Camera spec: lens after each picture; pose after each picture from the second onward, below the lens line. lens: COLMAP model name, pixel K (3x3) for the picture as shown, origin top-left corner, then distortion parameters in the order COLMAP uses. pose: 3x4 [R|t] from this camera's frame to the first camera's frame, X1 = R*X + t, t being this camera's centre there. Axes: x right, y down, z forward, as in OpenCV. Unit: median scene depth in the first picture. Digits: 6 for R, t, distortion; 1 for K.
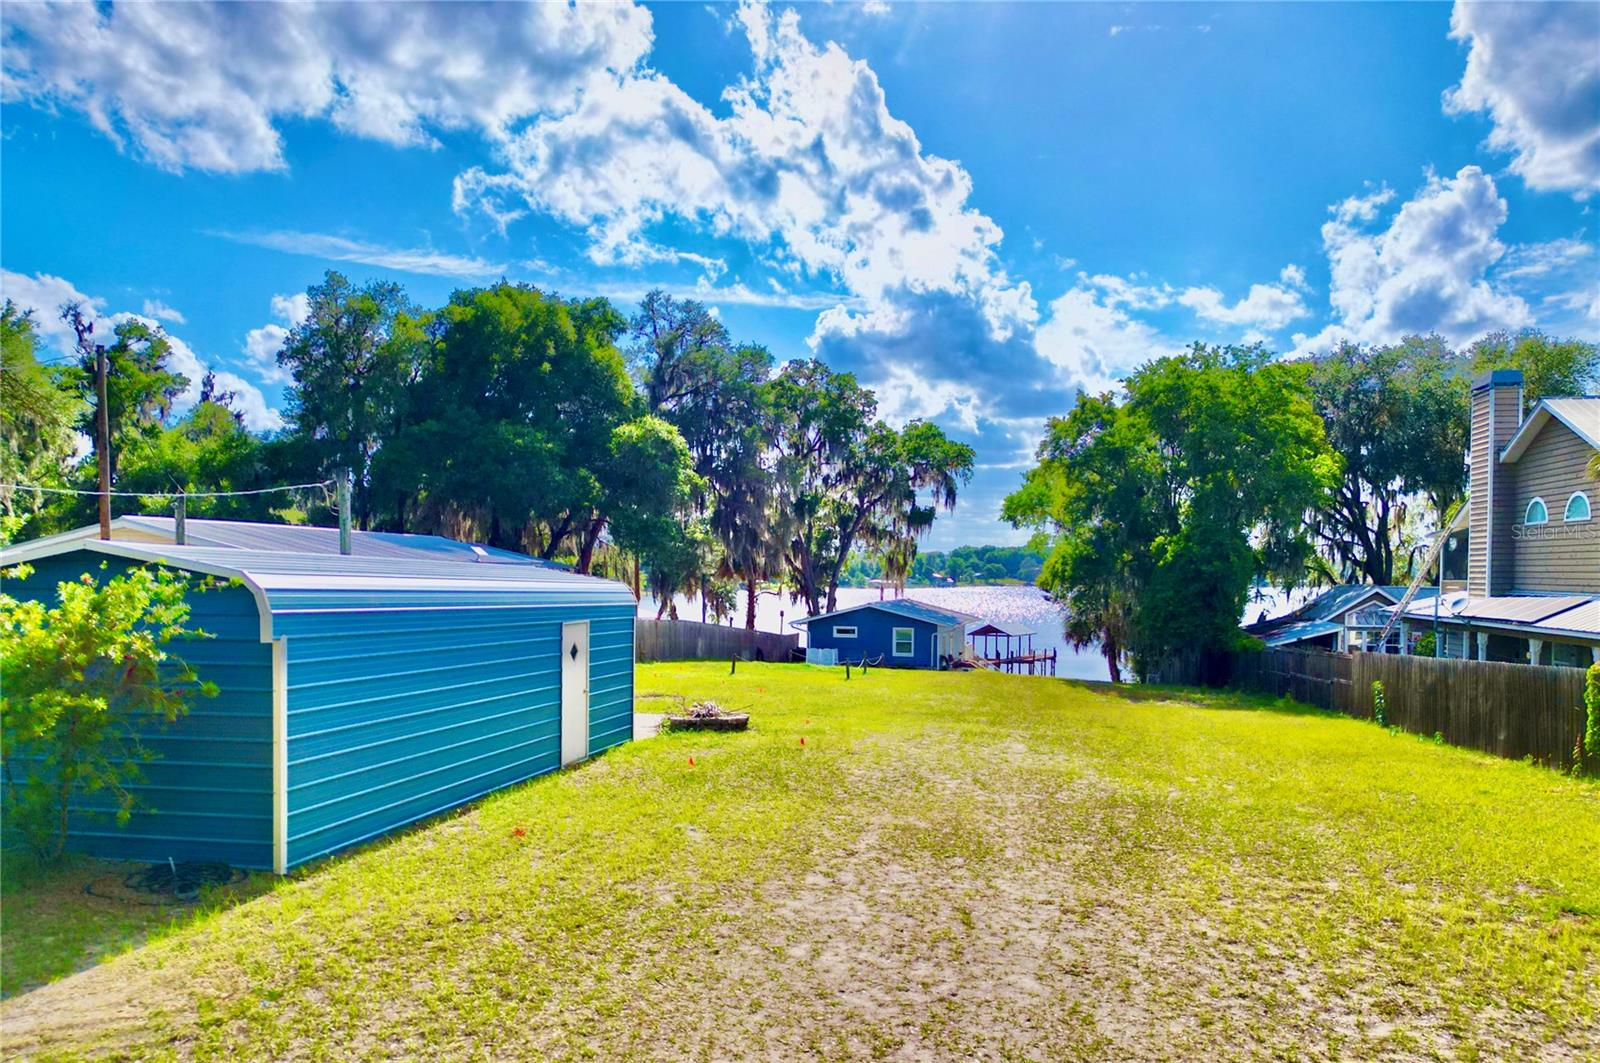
lens RADIAL K [[1102.2, 0, 750.1], [0, 1102.2, 589.1], [0, 0, 1]] dist [0.000651, -0.001378]
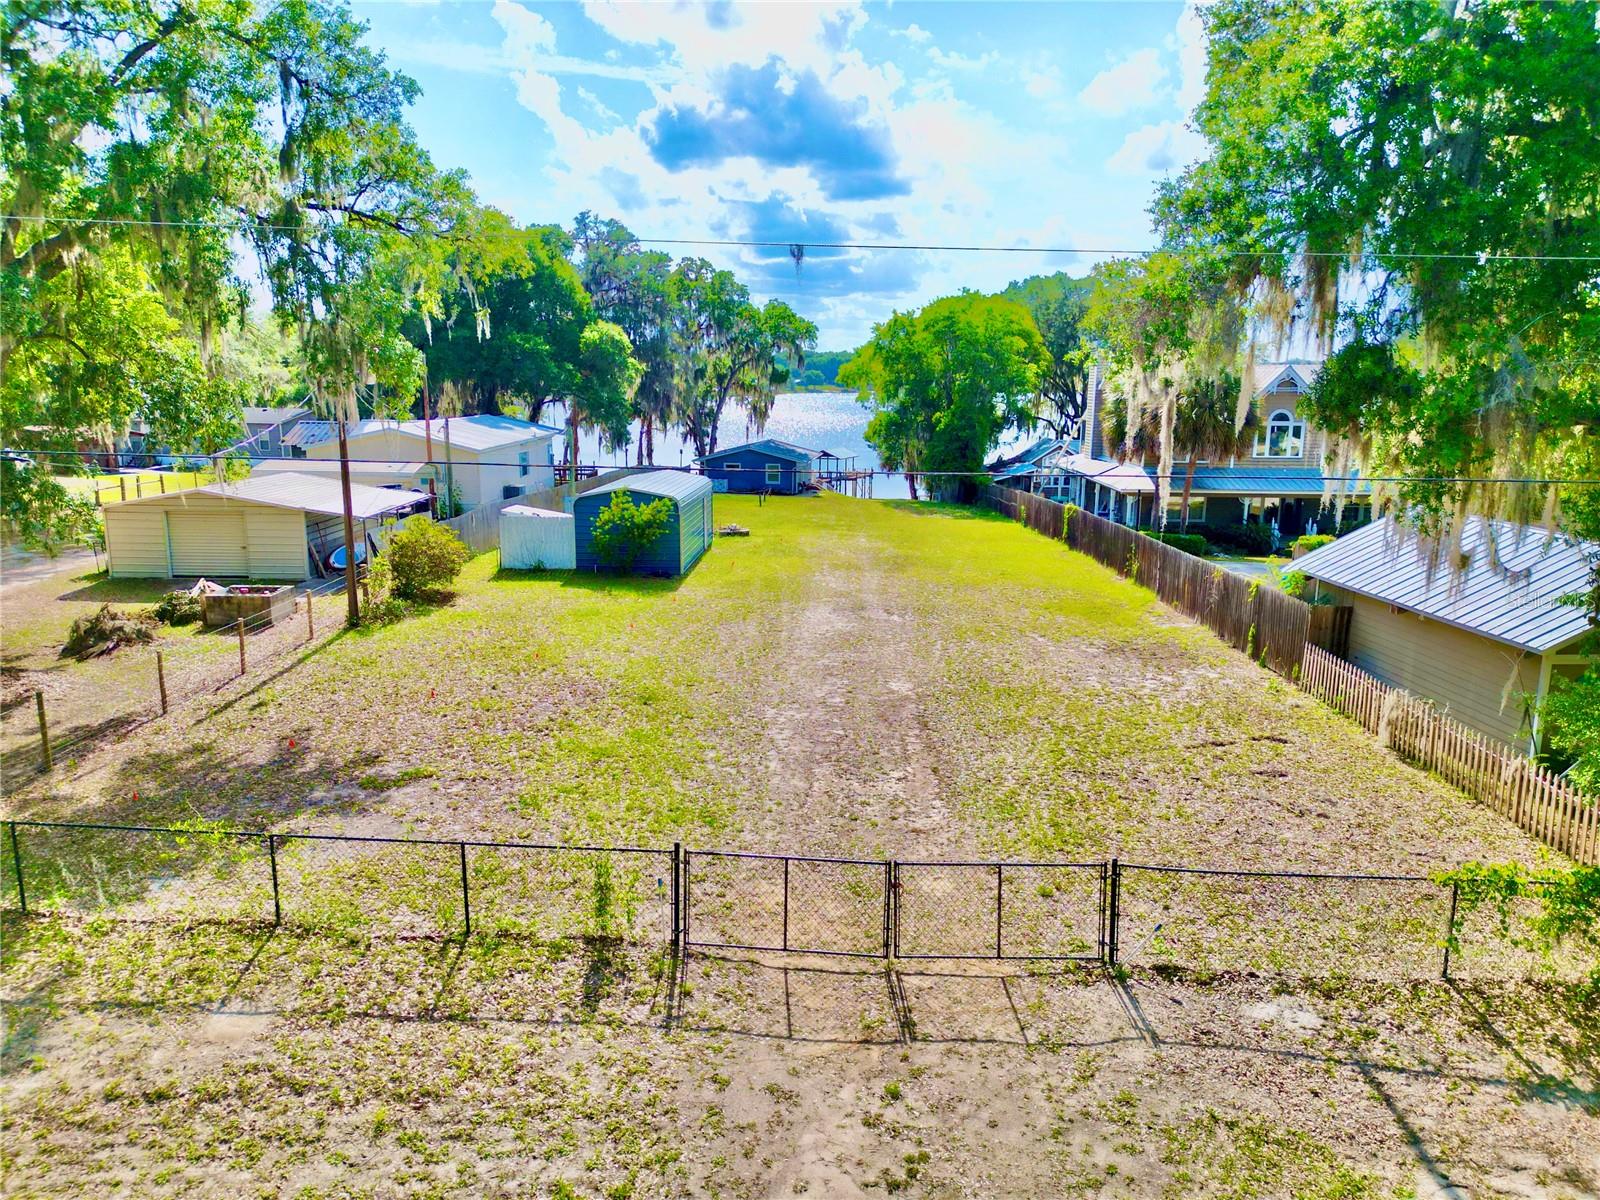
lens RADIAL K [[1119.3, 0, 817.4], [0, 1119.3, 600.9], [0, 0, 1]] dist [0.027805, -0.001658]
pose [[0.975211, -0.039294, 0.217759, -0.109037], [-0.001444, 0.982956, 0.183837, -0.048603], [-0.221272, -0.179594, 0.958533, -0.375206]]
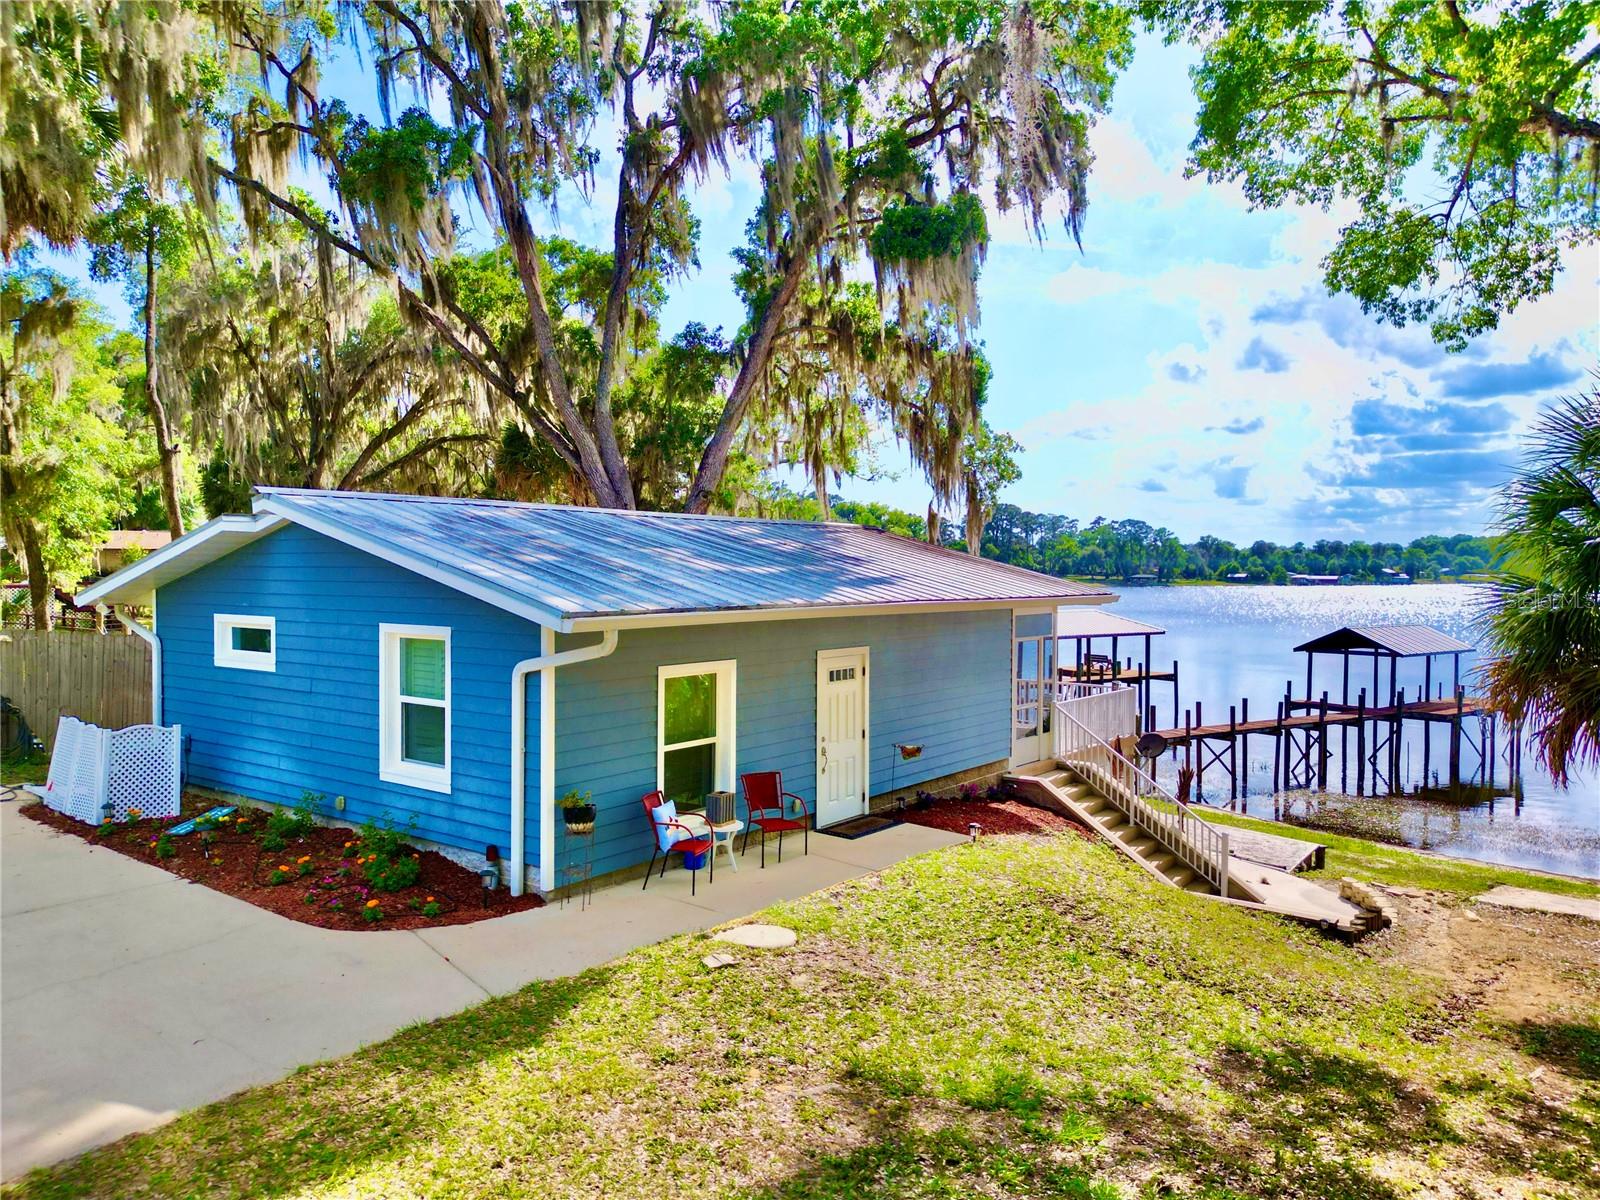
lens RADIAL K [[1141.7, 0, 800.0], [0, 1141.7, 600.0], [0, 0, 1]] dist [0.004694, 0.000362]
pose [[0.950541, 0.004531, -0.310567, 0.212876], [-0.001788, 0.999957, 0.009116, 0.024534], [0.310595, -0.008110, 0.950508, 0.706599]]
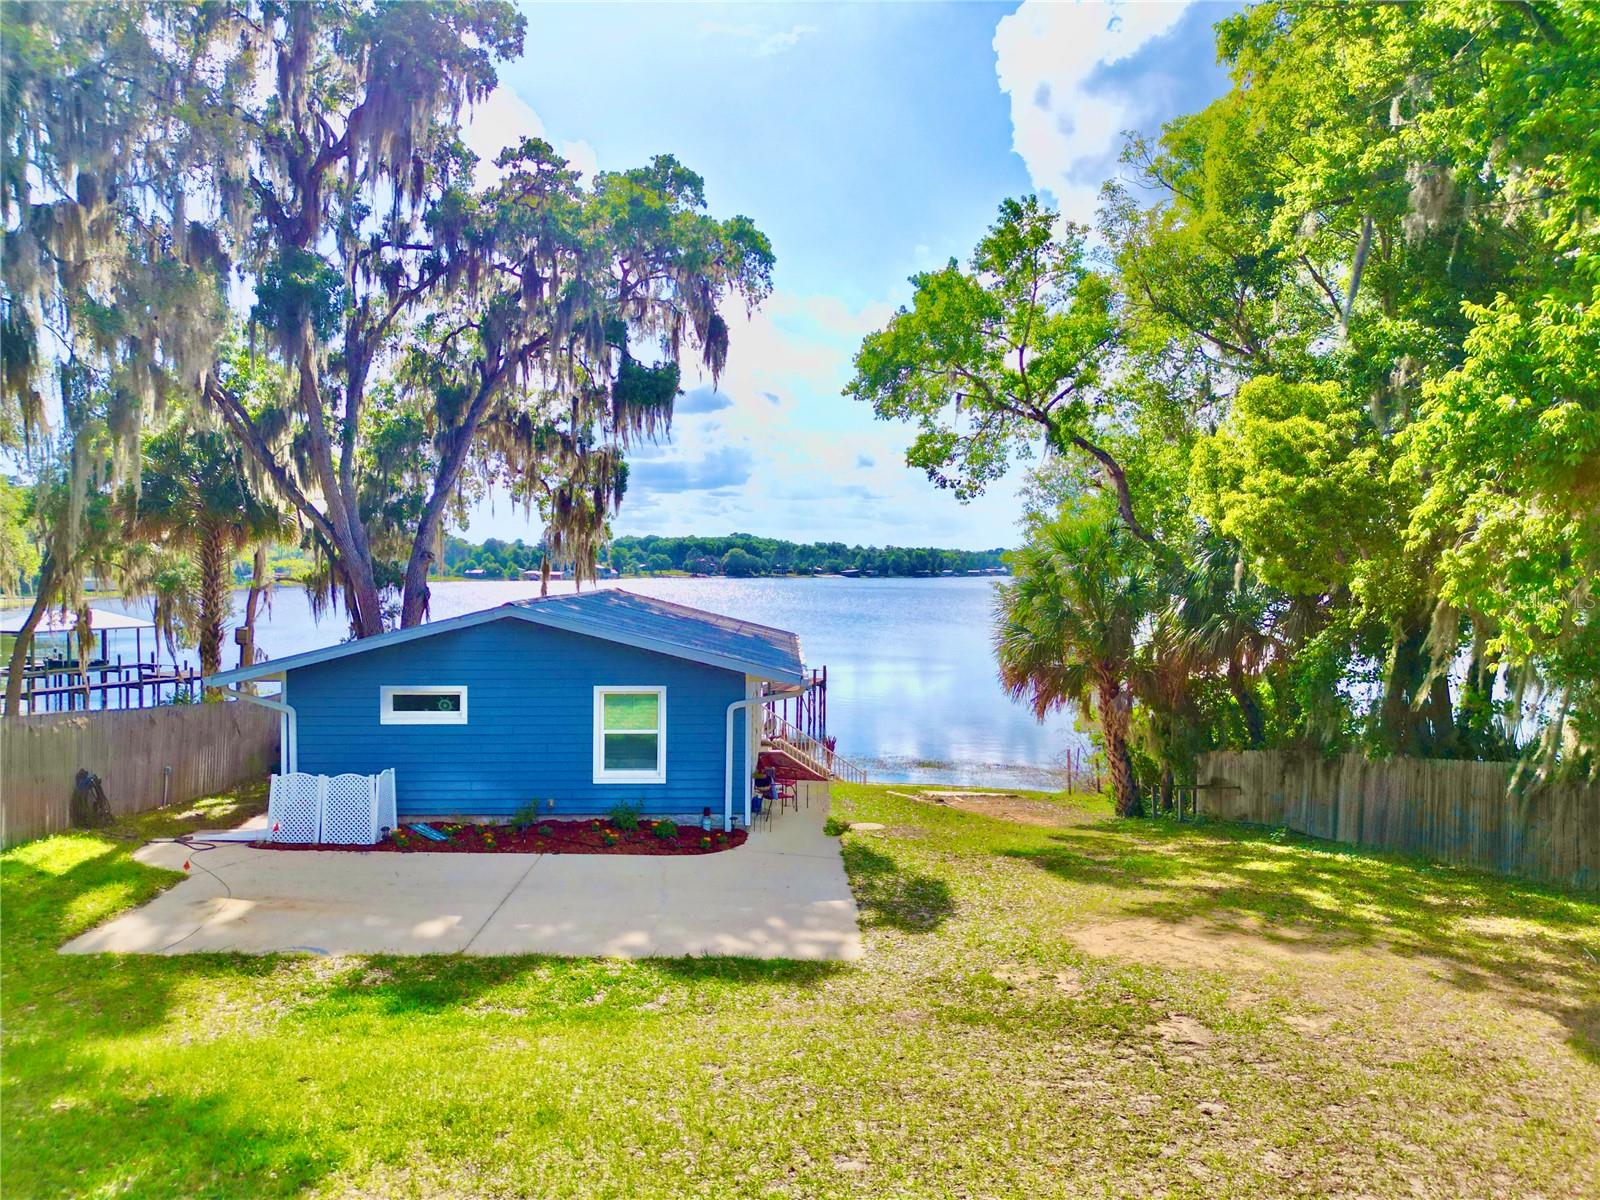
lens RADIAL K [[1119.3, 0, 817.4], [0, 1119.3, 600.9], [0, 0, 1]] dist [0.027805, -0.001658]
pose [[0.934703, -0.014553, 0.355133, 0.066751], [0.008524, 0.999792, 0.018535, 0.006010], [-0.355328, -0.014297, 0.934632, 0.587236]]
